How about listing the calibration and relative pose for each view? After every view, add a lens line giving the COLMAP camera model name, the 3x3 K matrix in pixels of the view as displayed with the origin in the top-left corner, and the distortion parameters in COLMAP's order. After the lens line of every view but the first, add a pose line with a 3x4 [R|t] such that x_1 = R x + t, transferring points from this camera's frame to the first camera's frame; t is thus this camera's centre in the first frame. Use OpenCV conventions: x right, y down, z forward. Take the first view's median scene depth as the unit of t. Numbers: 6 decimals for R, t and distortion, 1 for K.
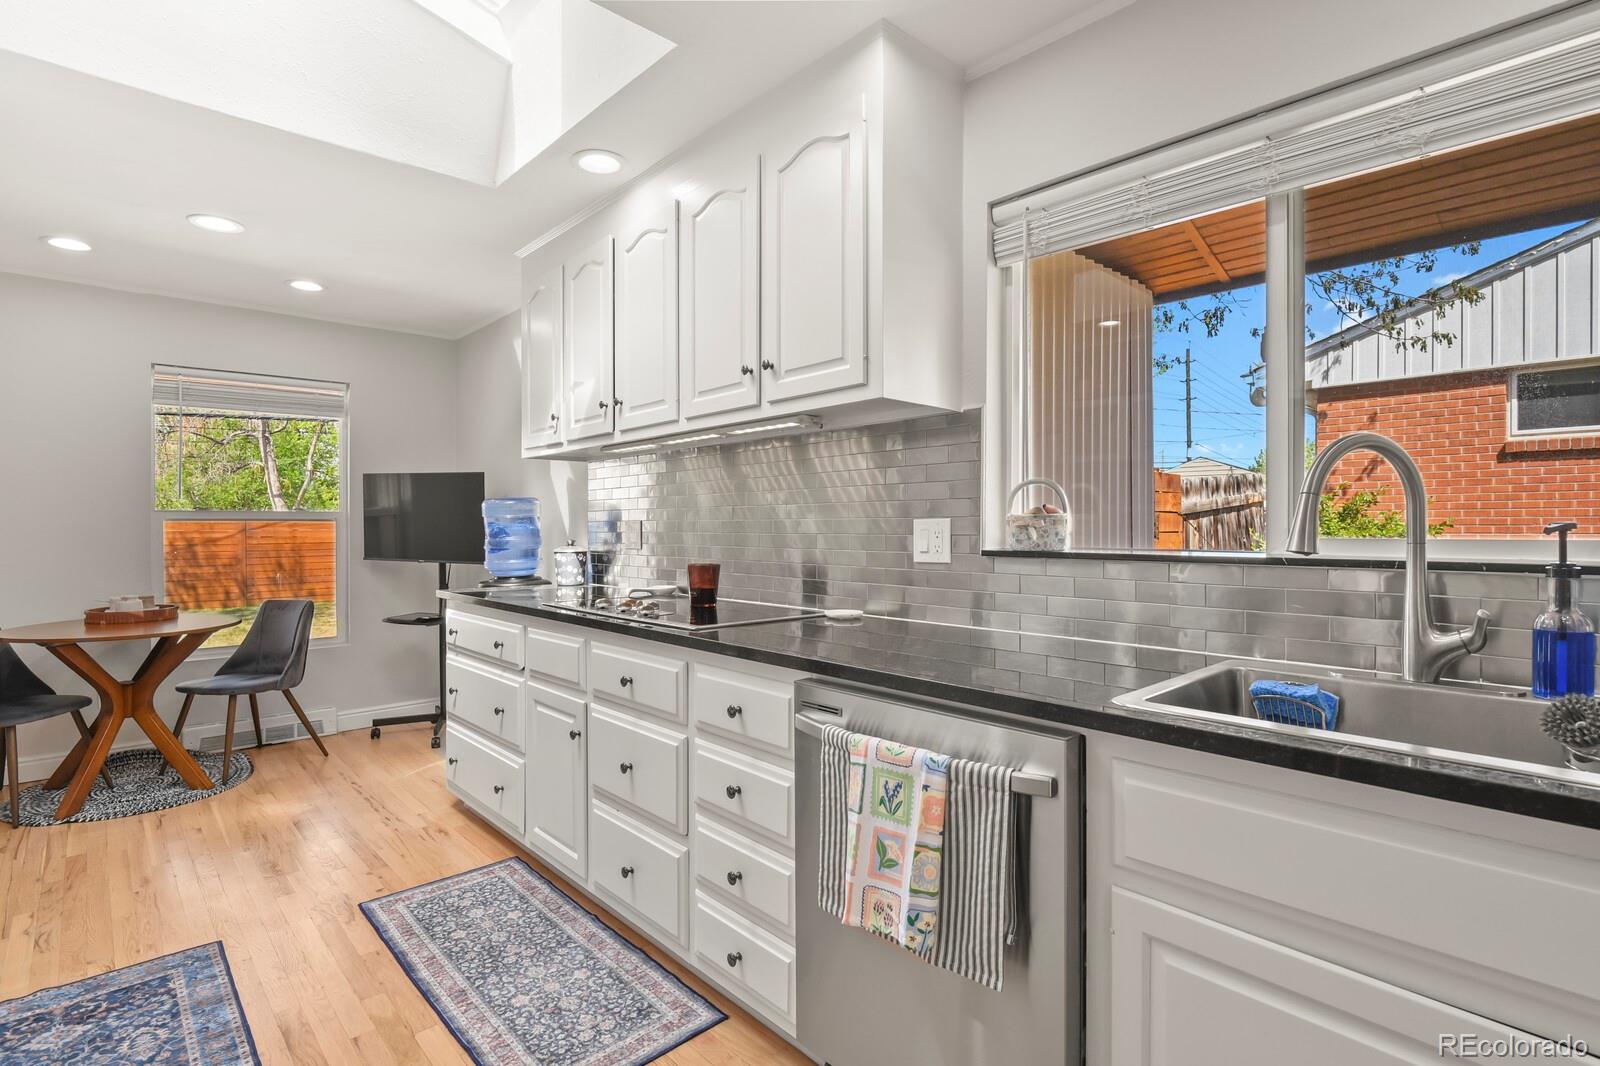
lens RADIAL K [[774.4, 0, 800.0], [0, 774.4, 533.0], [0, 0, 1]] dist [-0.009774, -0.000628]
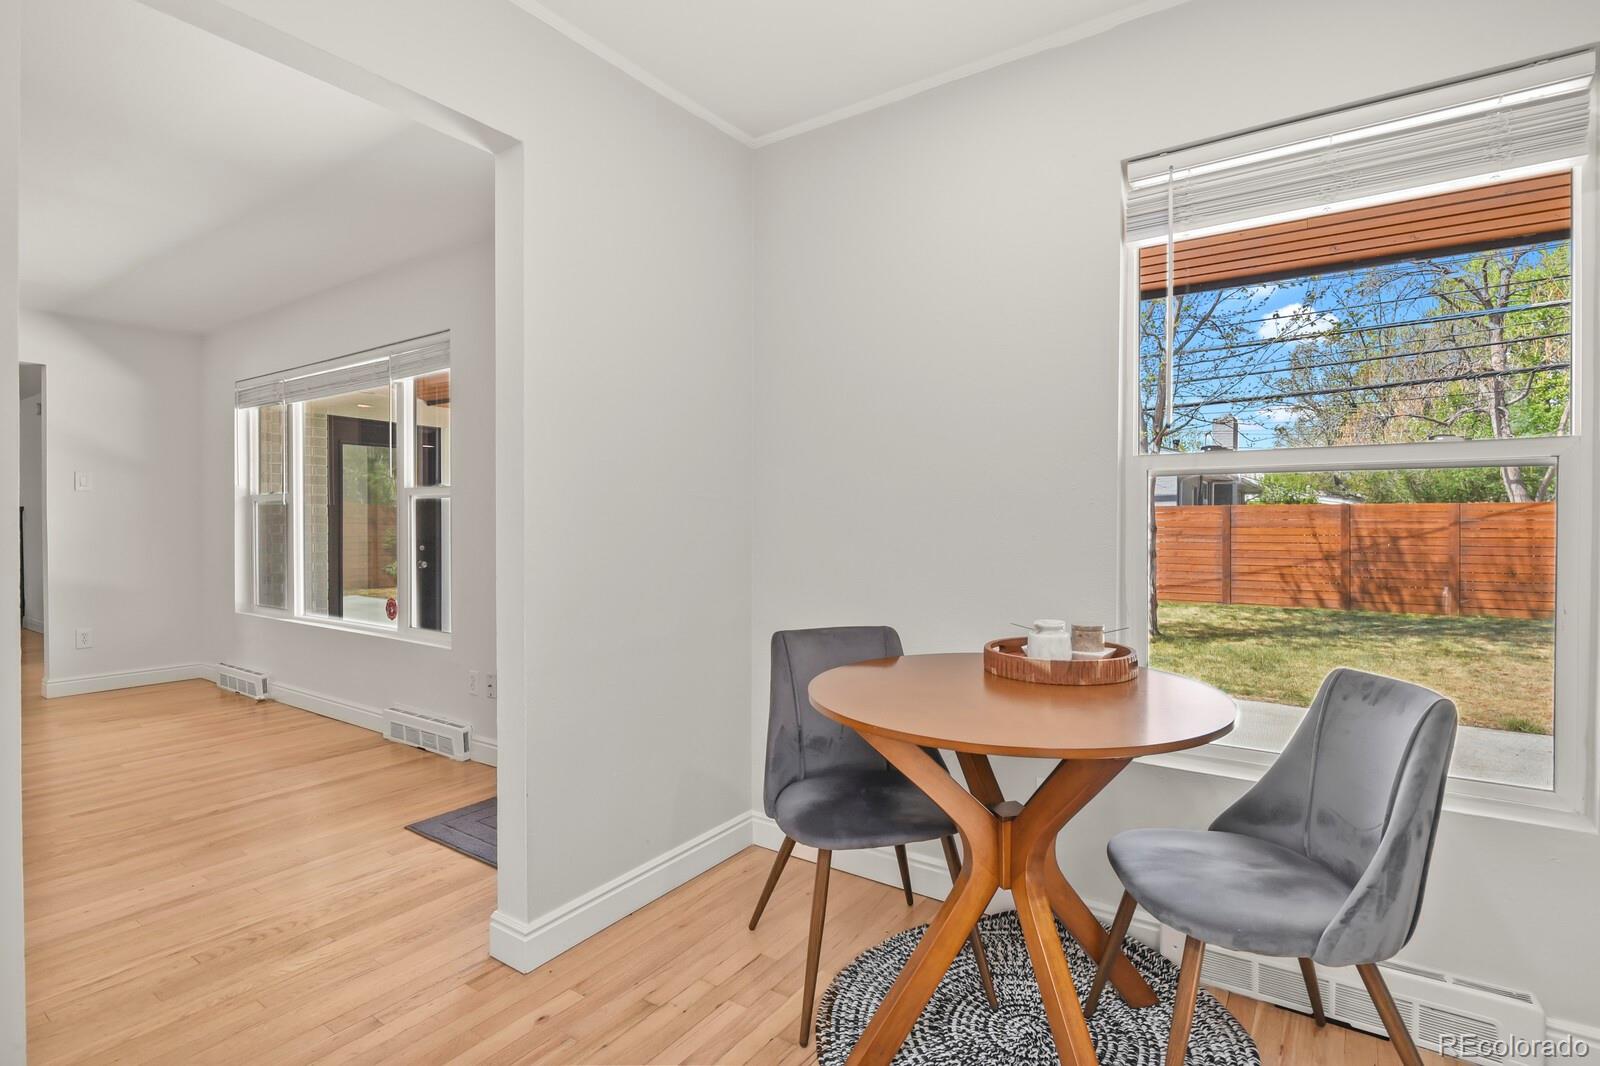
lens RADIAL K [[774.4, 0, 800.0], [0, 774.4, 533.0], [0, 0, 1]] dist [-0.009774, -0.000628]
pose [[0.216612, 0.011760, -0.976187, -0.378947], [-0.007012, 0.999920, 0.010490, 0.017372], [0.976233, 0.004573, 0.216677, 0.662506]]
